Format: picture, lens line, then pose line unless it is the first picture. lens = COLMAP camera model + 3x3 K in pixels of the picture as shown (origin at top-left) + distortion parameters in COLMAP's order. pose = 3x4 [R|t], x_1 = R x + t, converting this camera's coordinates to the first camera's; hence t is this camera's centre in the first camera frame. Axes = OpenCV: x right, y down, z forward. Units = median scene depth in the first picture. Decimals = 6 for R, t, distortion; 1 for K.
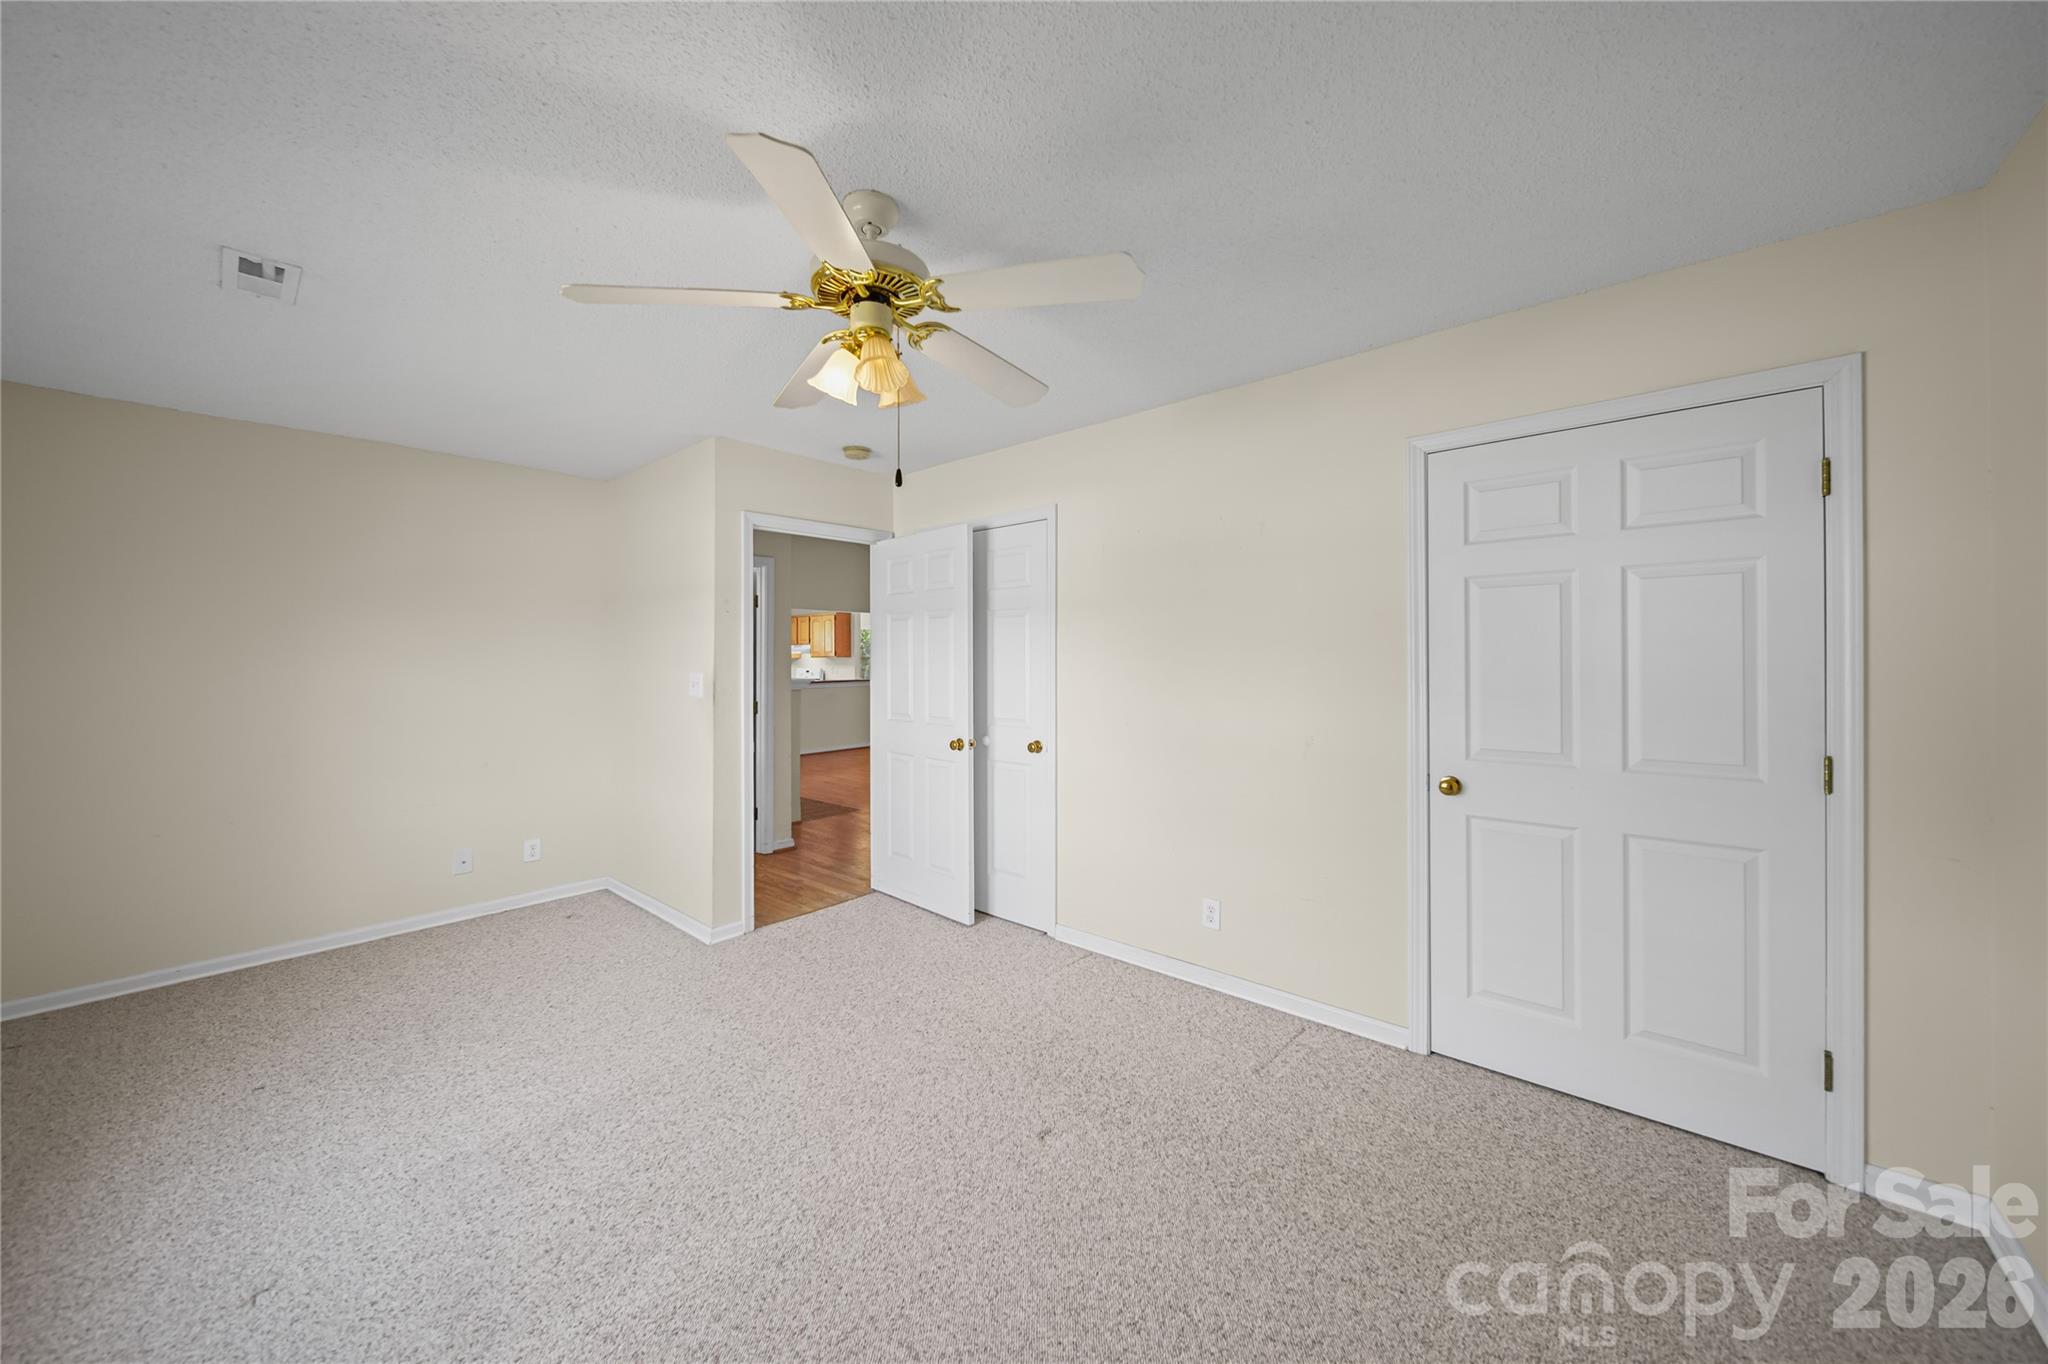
lens RADIAL K [[721.6, 0, 1028.0], [0, 721.6, 654.7], [0, 0, 1]] dist [0.000149, -0.000102]
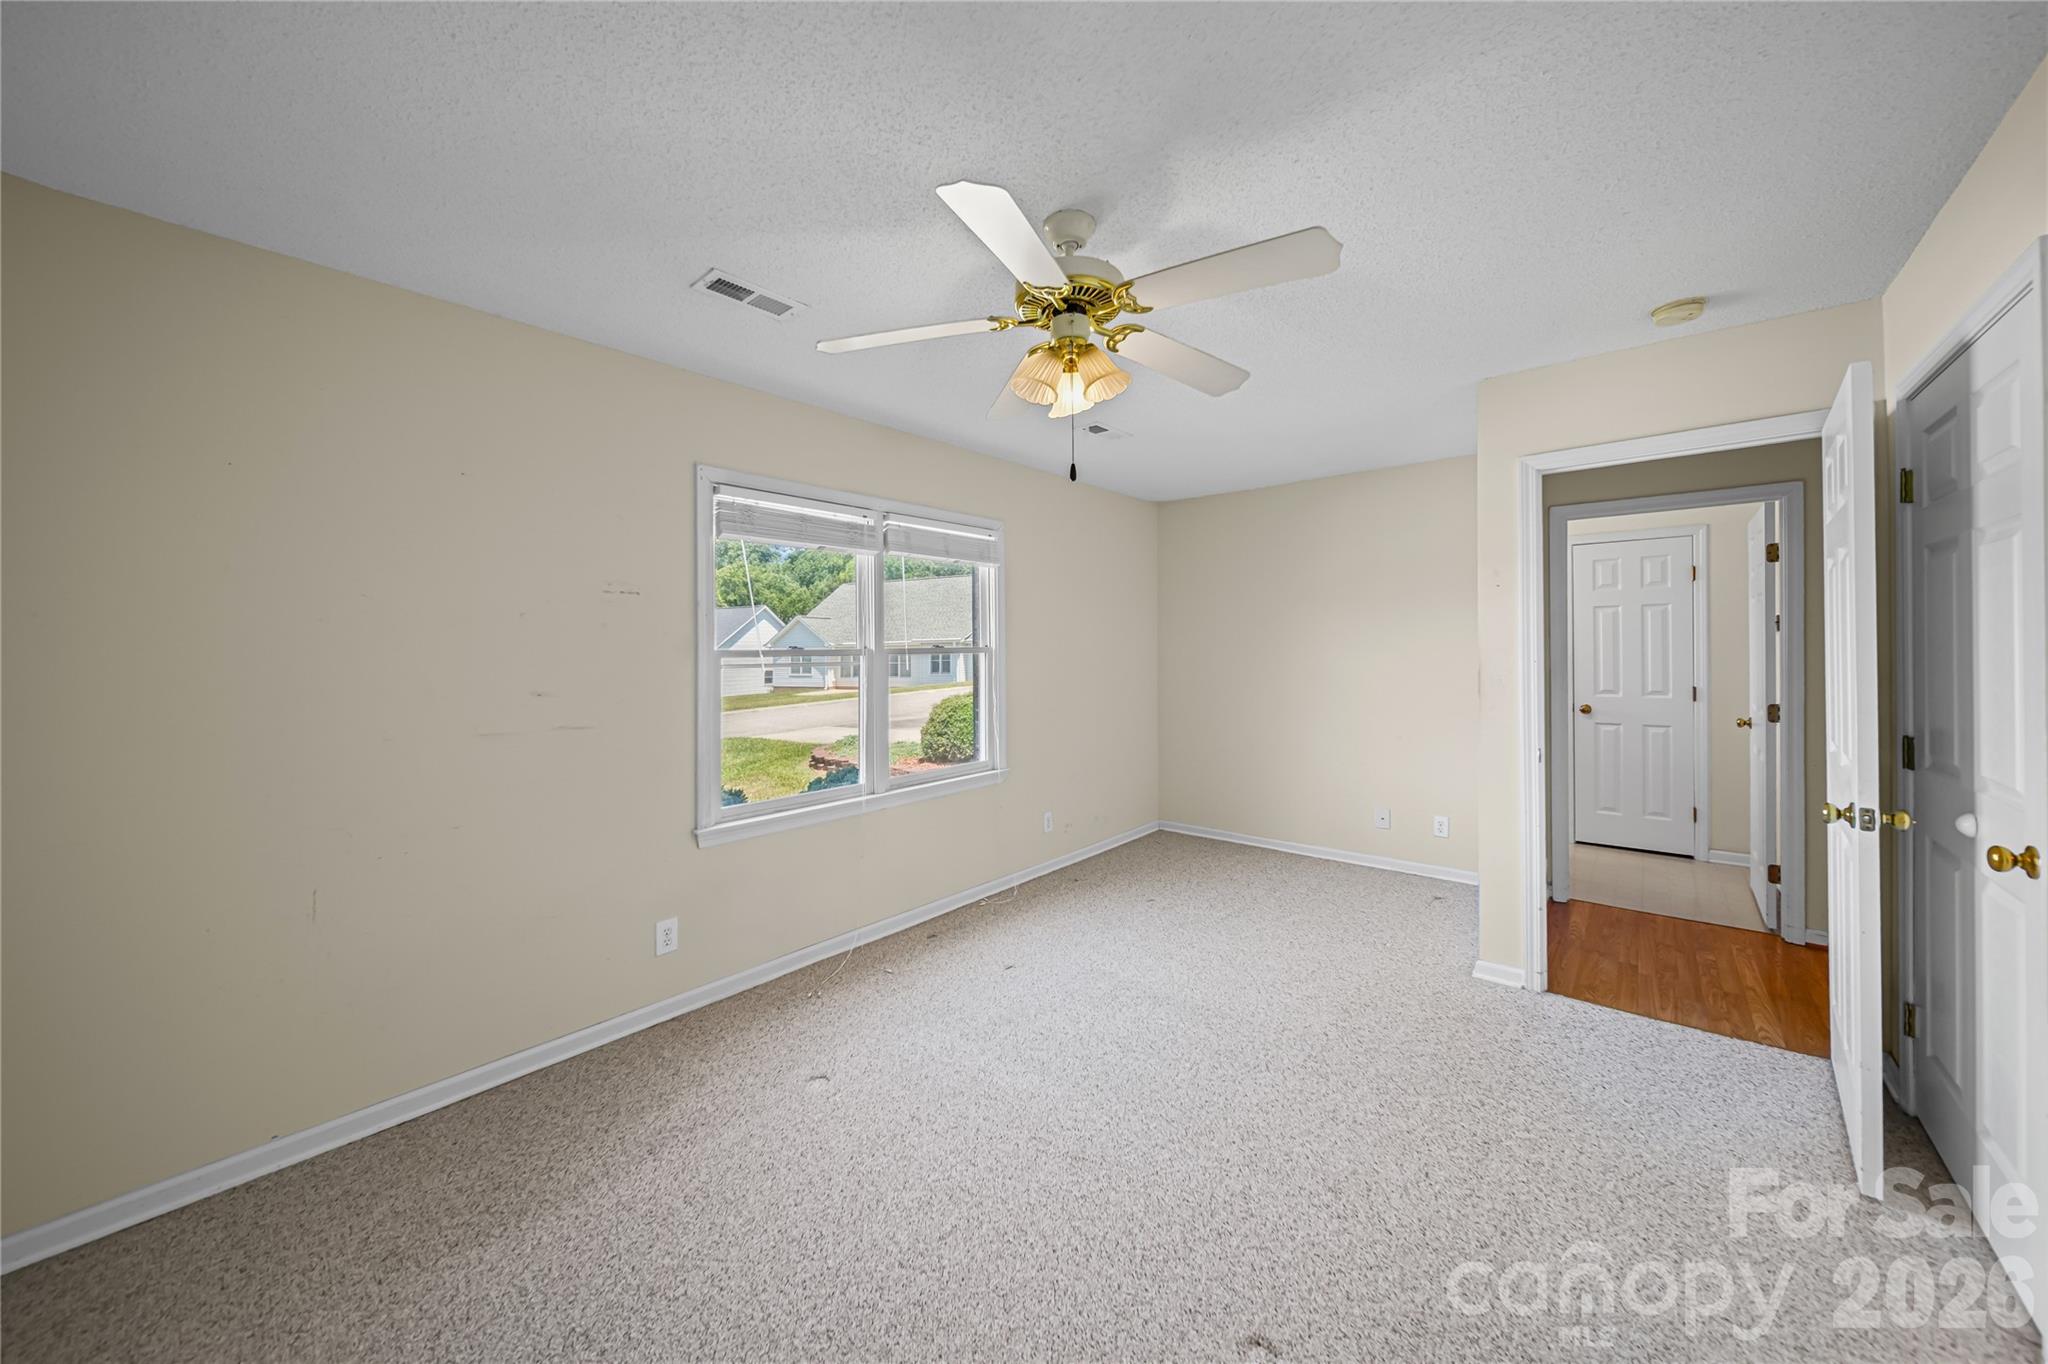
lens RADIAL K [[721.6, 0, 1028.0], [0, 721.6, 654.7], [0, 0, 1]] dist [0.000149, -0.000102]
pose [[0.002330, 0.011199, -0.999935, 0.528827], [0.018628, 0.999763, 0.011240, -0.004827], [0.999824, -0.018653, 0.002121, 0.591042]]
